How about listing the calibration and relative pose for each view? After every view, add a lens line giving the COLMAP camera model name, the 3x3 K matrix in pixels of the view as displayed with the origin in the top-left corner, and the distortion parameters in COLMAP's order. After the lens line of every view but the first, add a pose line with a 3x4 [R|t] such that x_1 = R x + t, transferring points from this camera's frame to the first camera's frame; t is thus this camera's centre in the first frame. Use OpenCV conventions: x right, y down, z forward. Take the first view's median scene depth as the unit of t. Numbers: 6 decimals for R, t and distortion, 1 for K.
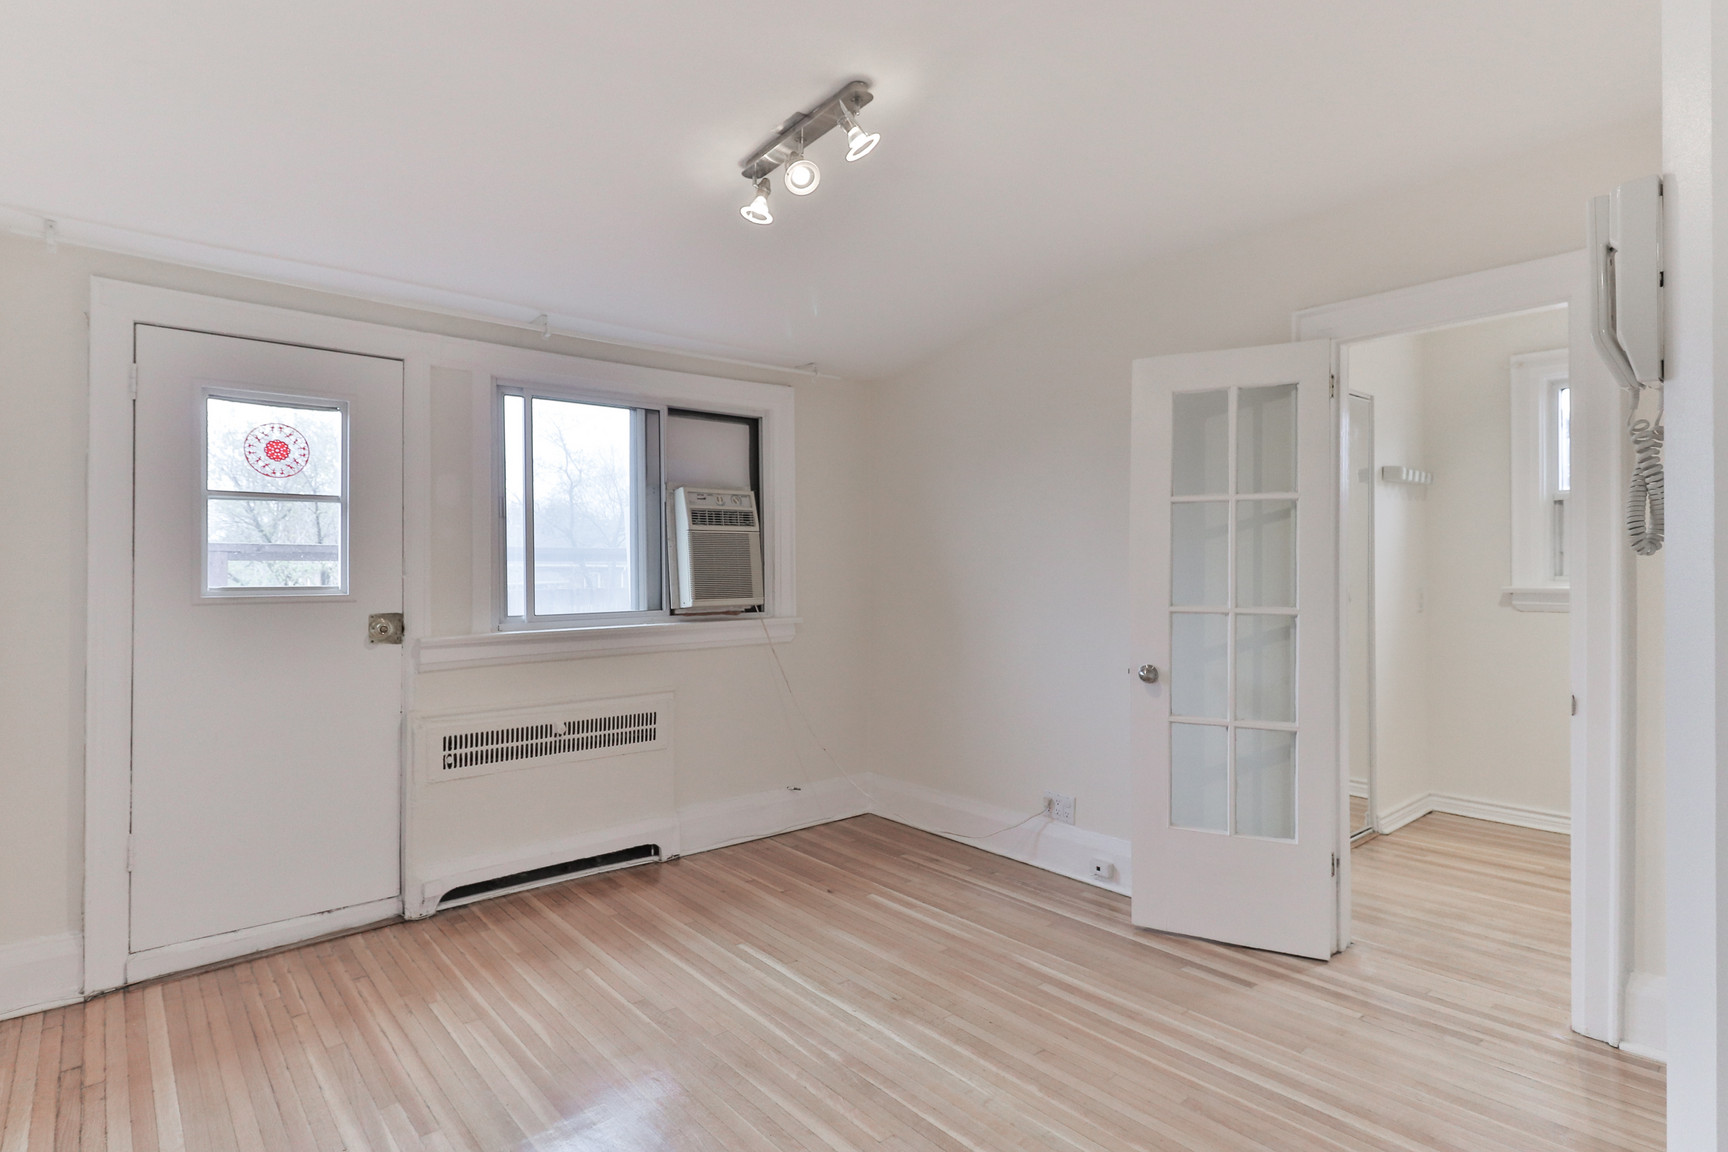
lens RADIAL K [[904.2, 0, 829.6], [0, 904.2, 570.5], [0, 0, 1]] dist [0.028876, -0.012296]
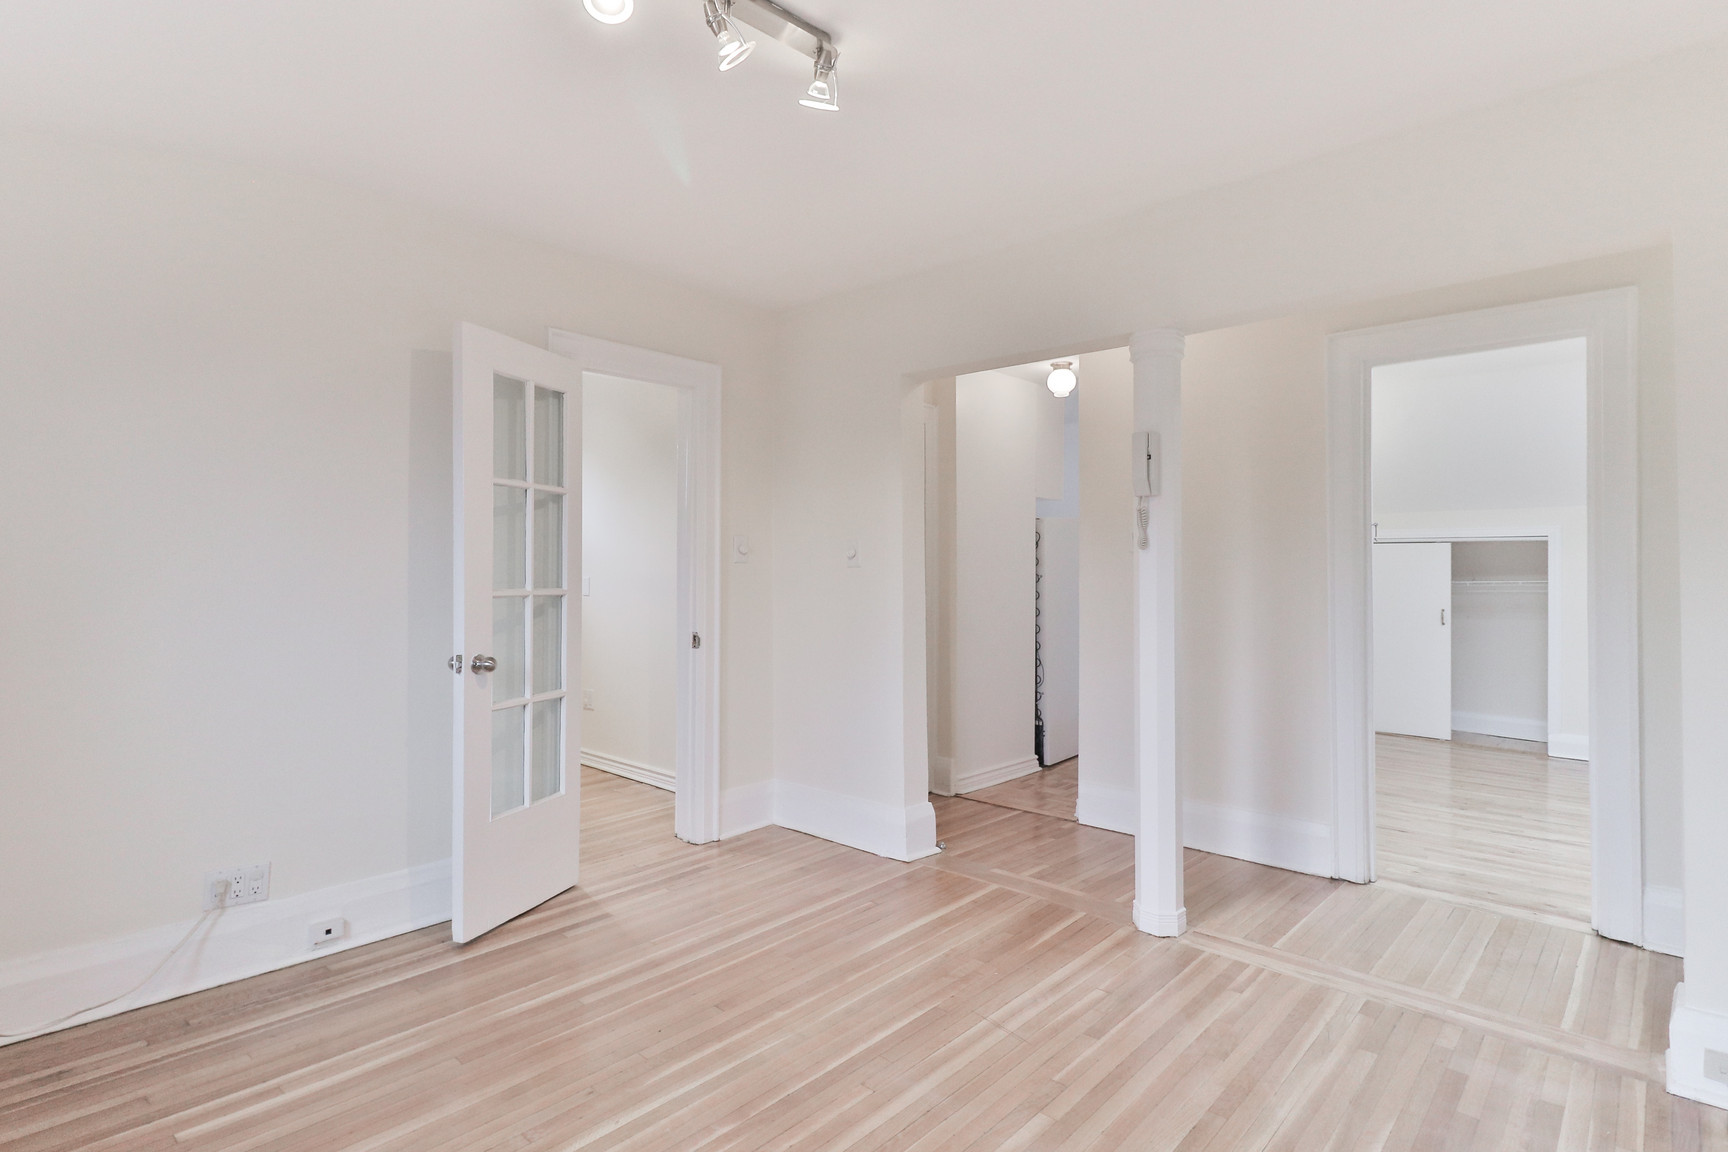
lens RADIAL K [[904.2, 0, 859.8], [0, 904.2, 573.0], [0, 0, 1]] dist [0.028876, -0.012296]
pose [[-0.153804, -0.004265, 0.988092, -0.692007], [-0.004565, 0.999983, 0.003605, 0.015876], [-0.988091, -0.003956, -0.153821, 0.831192]]
